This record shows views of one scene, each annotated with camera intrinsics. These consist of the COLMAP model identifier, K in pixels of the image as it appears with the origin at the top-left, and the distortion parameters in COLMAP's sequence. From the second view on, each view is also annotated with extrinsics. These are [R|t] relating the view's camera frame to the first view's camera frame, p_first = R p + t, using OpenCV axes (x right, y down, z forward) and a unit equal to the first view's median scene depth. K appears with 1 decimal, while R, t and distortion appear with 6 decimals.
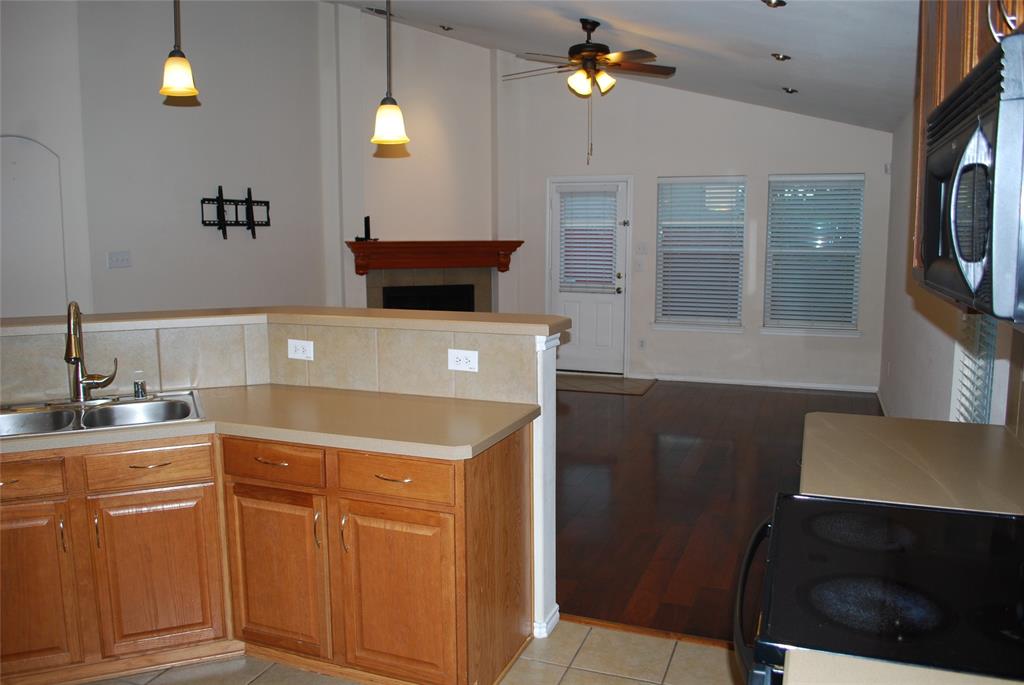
lens RADIAL K [[807.7, 0, 508.0], [0, 807.7, 340.8], [0, 0, 1]] dist [-0.084106, 0.014395]
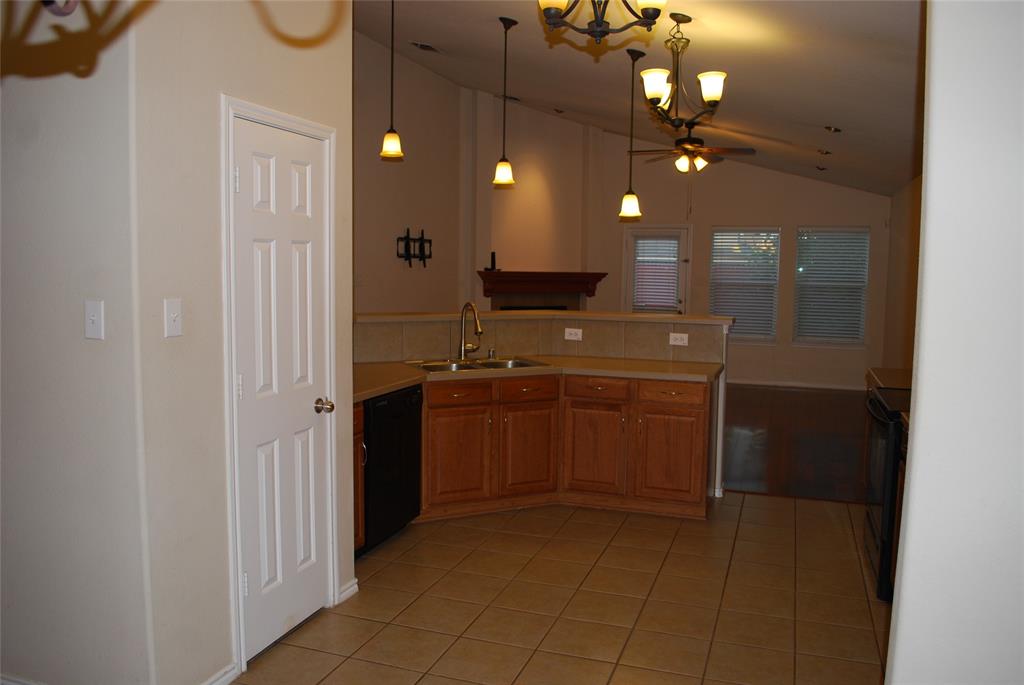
lens RADIAL K [[807.7, 0, 508.0], [0, 807.7, 340.8], [0, 0, 1]] dist [-0.084106, 0.014395]
pose [[0.999507, 0.013893, 0.028171, -0.216575], [-0.012787, 0.999155, -0.039069, 0.045658], [-0.028690, 0.038690, 0.998839, -0.346276]]
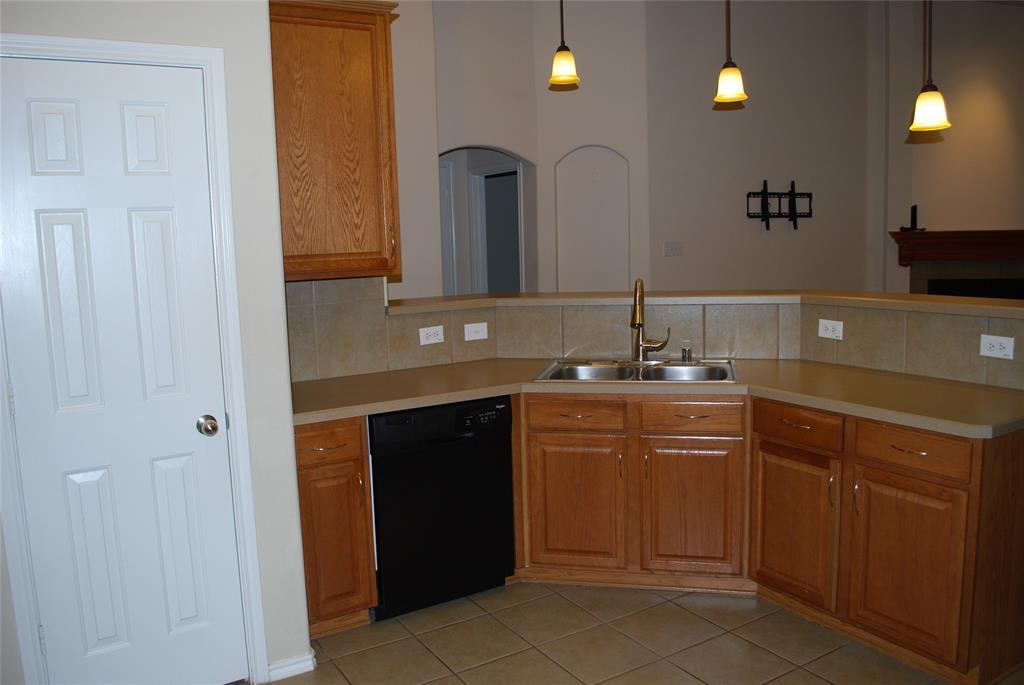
lens RADIAL K [[807.7, 0, 508.0], [0, 807.7, 340.8], [0, 0, 1]] dist [-0.084106, 0.014395]
pose [[0.794985, 0.057607, -0.603887, 0.020371], [-0.053648, 0.998257, 0.024603, 0.011329], [0.604252, 0.012838, 0.796690, -0.050962]]
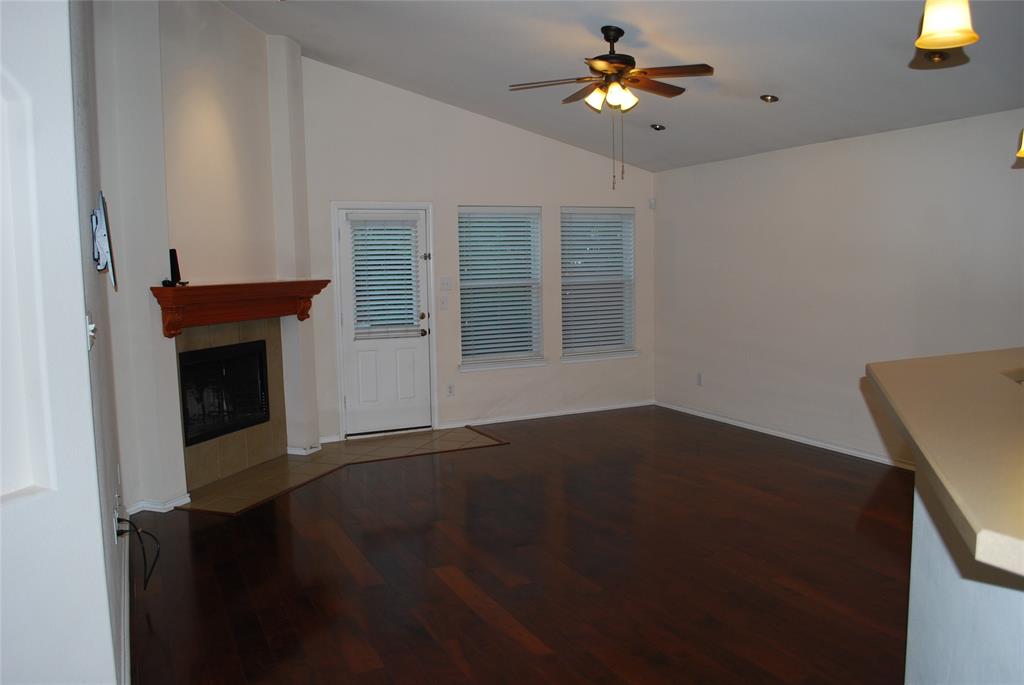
lens RADIAL K [[807.7, 0, 508.0], [0, 807.7, 340.8], [0, 0, 1]] dist [-0.084106, 0.014395]
pose [[0.686106, -0.082262, 0.722835, -0.545069], [0.115840, 0.993263, 0.003084, -0.056750], [-0.718219, 0.081618, 0.691013, 0.406011]]
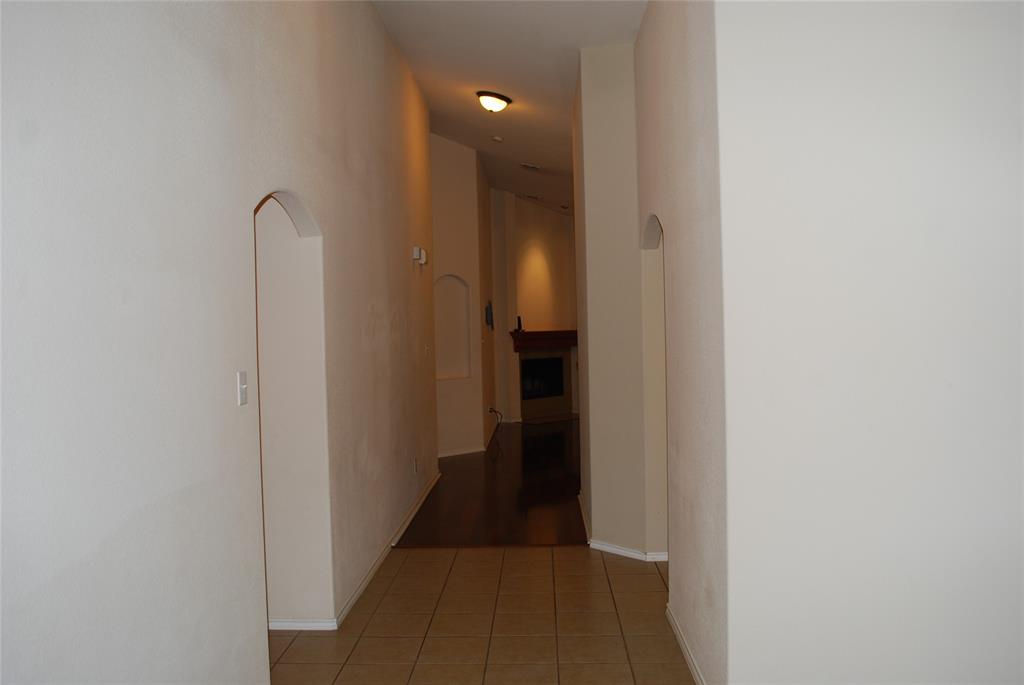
lens RADIAL K [[807.7, 0, 508.0], [0, 807.7, 340.8], [0, 0, 1]] dist [-0.084106, 0.014395]
pose [[0.946065, -0.027216, 0.322833, -0.853212], [0.064542, 0.992324, -0.105485, 0.079119], [-0.317484, 0.120632, 0.940559, -0.634923]]
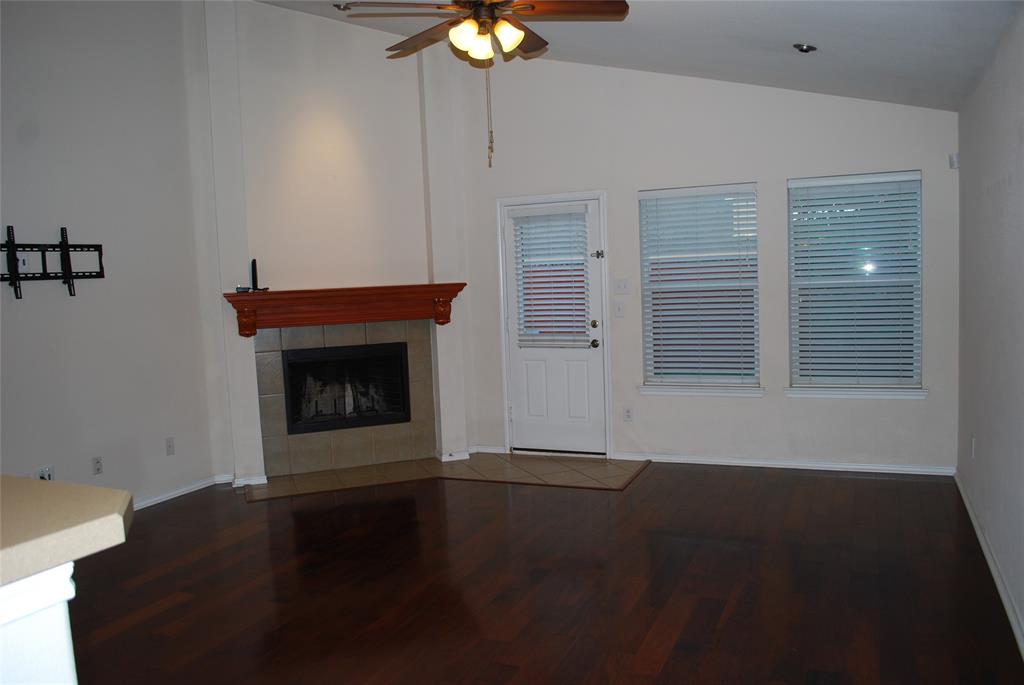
lens RADIAL K [[807.7, 0, 508.0], [0, 807.7, 340.8], [0, 0, 1]] dist [-0.084106, 0.014395]
pose [[0.997833, -0.035086, -0.055659, 0.123124], [0.032345, 0.998255, -0.049403, -0.037826], [0.057295, 0.047495, 0.997227, 0.303951]]
